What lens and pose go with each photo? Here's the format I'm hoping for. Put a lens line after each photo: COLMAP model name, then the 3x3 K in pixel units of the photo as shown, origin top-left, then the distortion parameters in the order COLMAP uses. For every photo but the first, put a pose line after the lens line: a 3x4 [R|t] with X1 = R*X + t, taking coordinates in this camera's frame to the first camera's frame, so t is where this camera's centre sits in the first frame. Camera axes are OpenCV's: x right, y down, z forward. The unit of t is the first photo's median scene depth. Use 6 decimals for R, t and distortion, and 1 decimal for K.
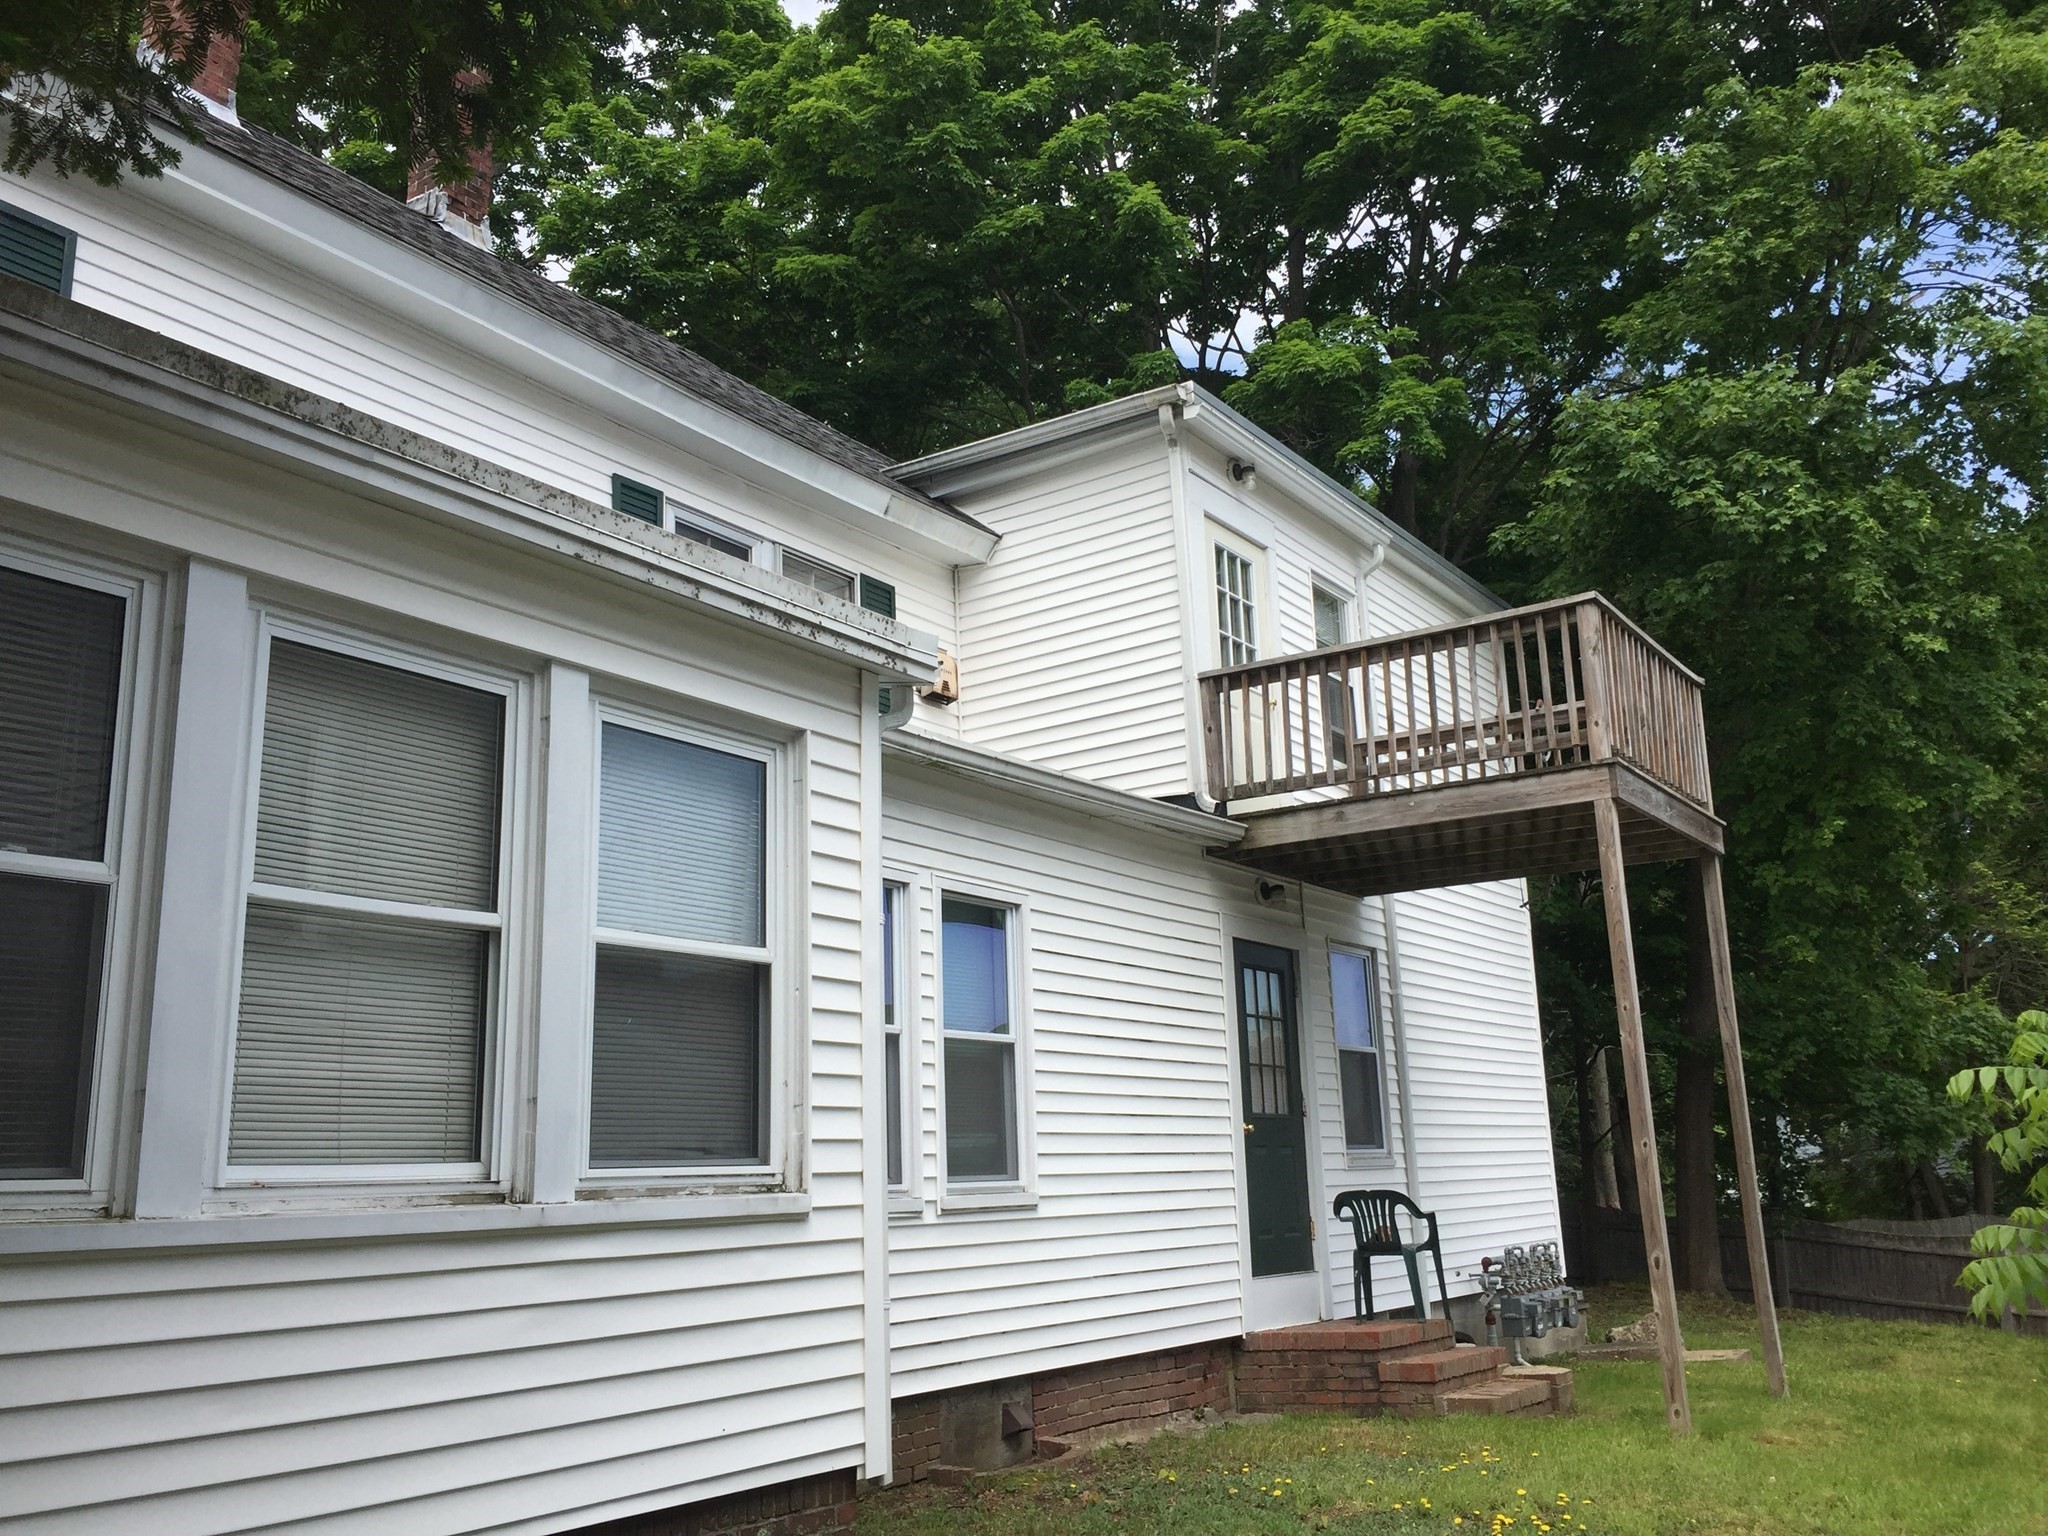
lens RADIAL K [[1800.2, 0, 1024.0], [0, 1800.2, 768.0], [0, 0, 1]] dist [0.011890, 0.004360]
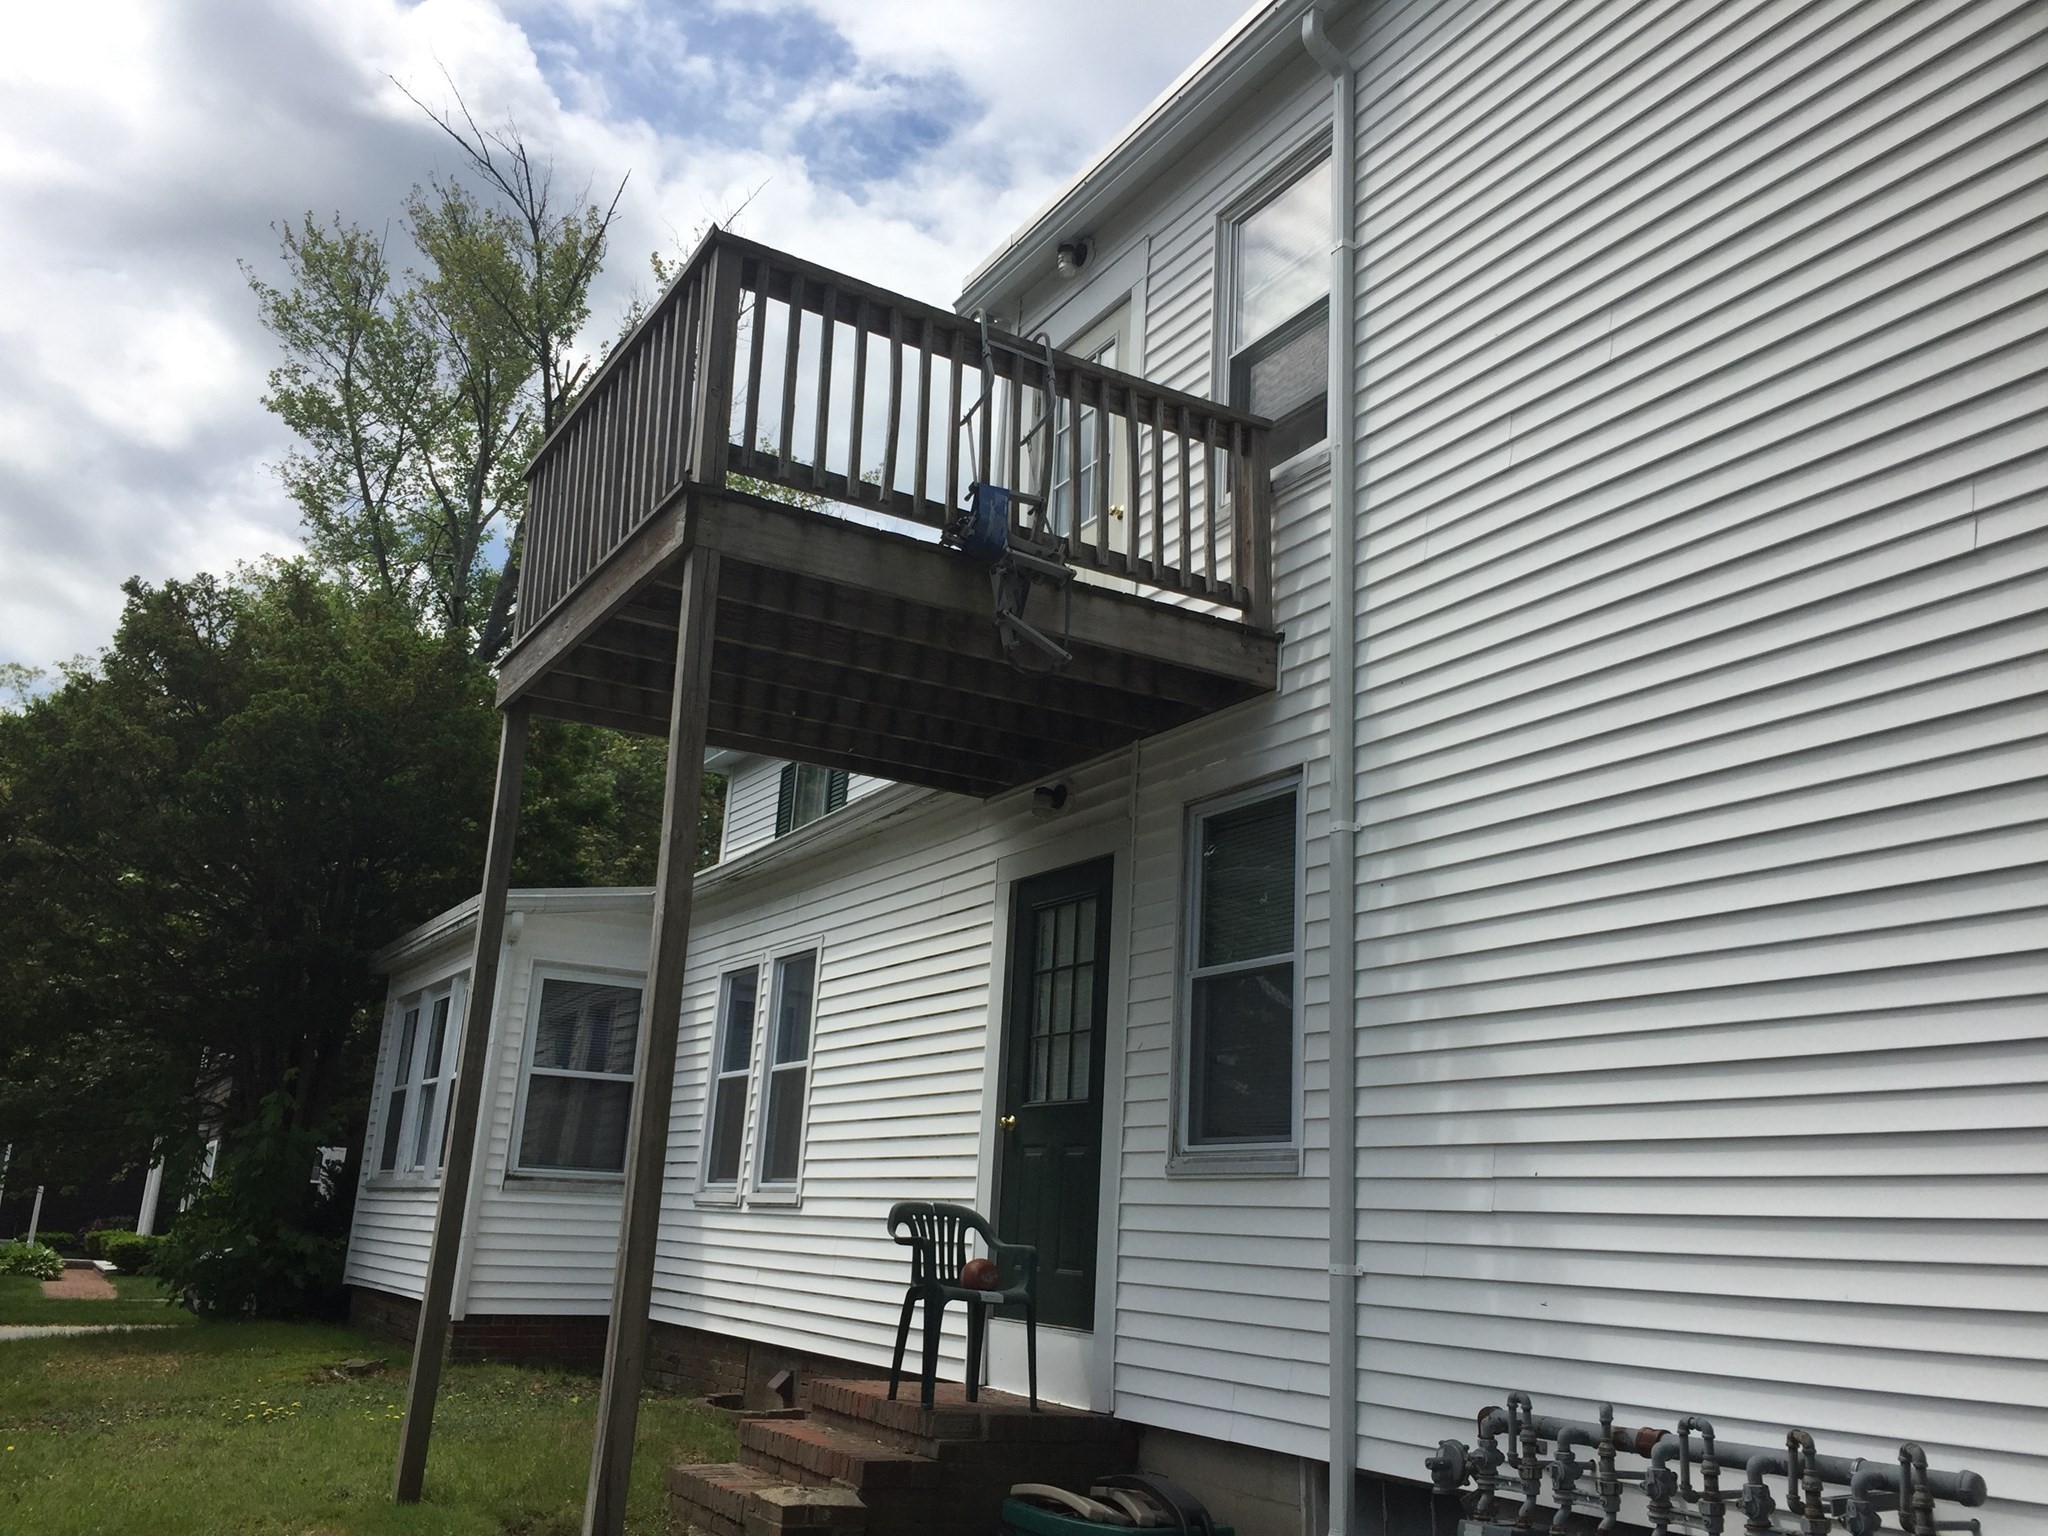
lens RADIAL K [[1689.4, 0, 1024.0], [0, 1689.4, 768.0], [0, 0, 1]] dist [0.002572, -0.000235]
pose [[-0.438903, -0.224674, -0.869991, 0.802206], [0.174104, 0.928619, -0.327649, 0.303339], [0.881505, -0.295275, -0.368458, 1.345923]]
